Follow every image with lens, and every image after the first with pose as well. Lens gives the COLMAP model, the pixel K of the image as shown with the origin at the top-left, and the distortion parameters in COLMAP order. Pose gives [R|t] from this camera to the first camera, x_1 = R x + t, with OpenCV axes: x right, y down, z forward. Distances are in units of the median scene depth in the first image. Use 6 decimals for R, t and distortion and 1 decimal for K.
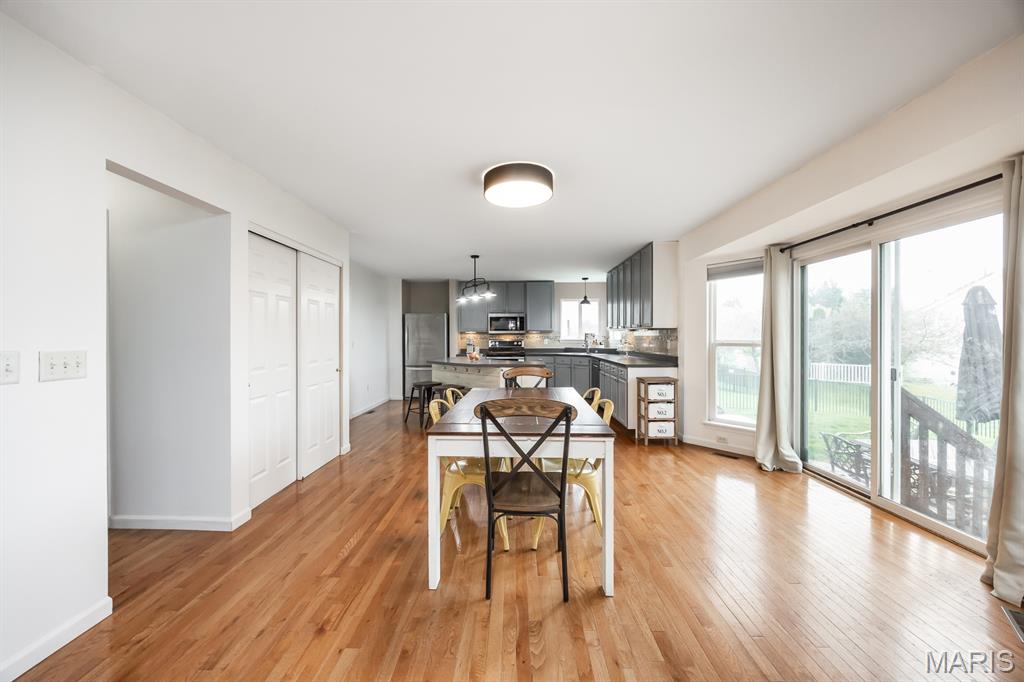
lens RADIAL K [[408.3, 0, 512.0], [0, 408.3, 341.0], [0, 0, 1]] dist [0.001060, 0.000179]
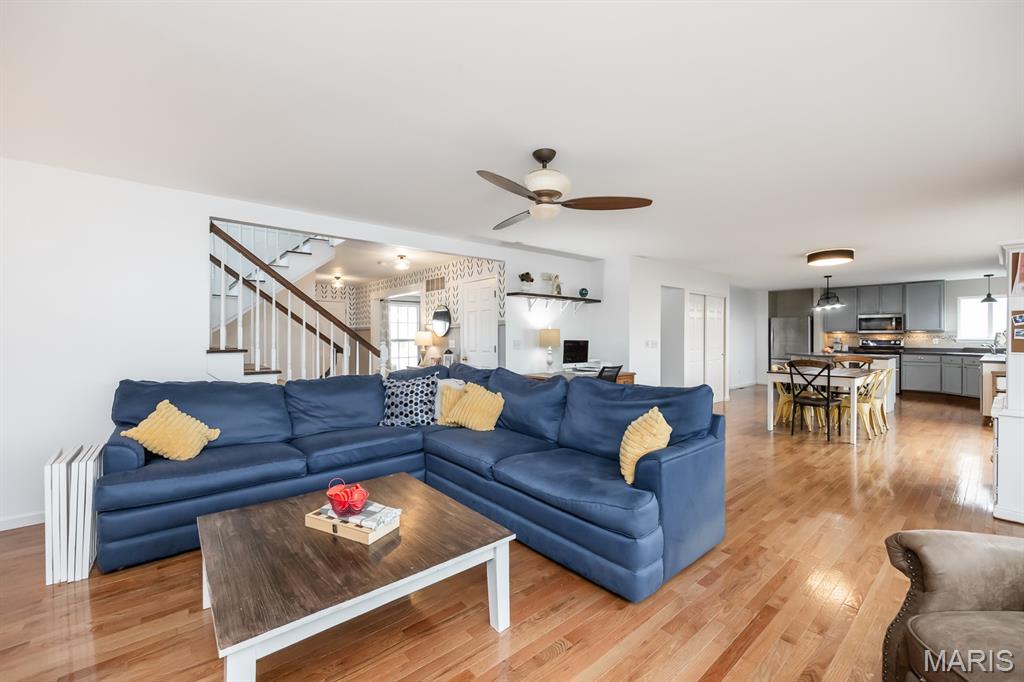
lens RADIAL K [[408.3, 0, 512.0], [0, 408.3, 341.0], [0, 0, 1]] dist [0.001060, 0.000179]
pose [[0.668433, 0.012404, -0.743669, 0.146966], [-0.008126, 0.999923, 0.009375, 0.000207], [0.743728, -0.000223, 0.668482, -0.457053]]
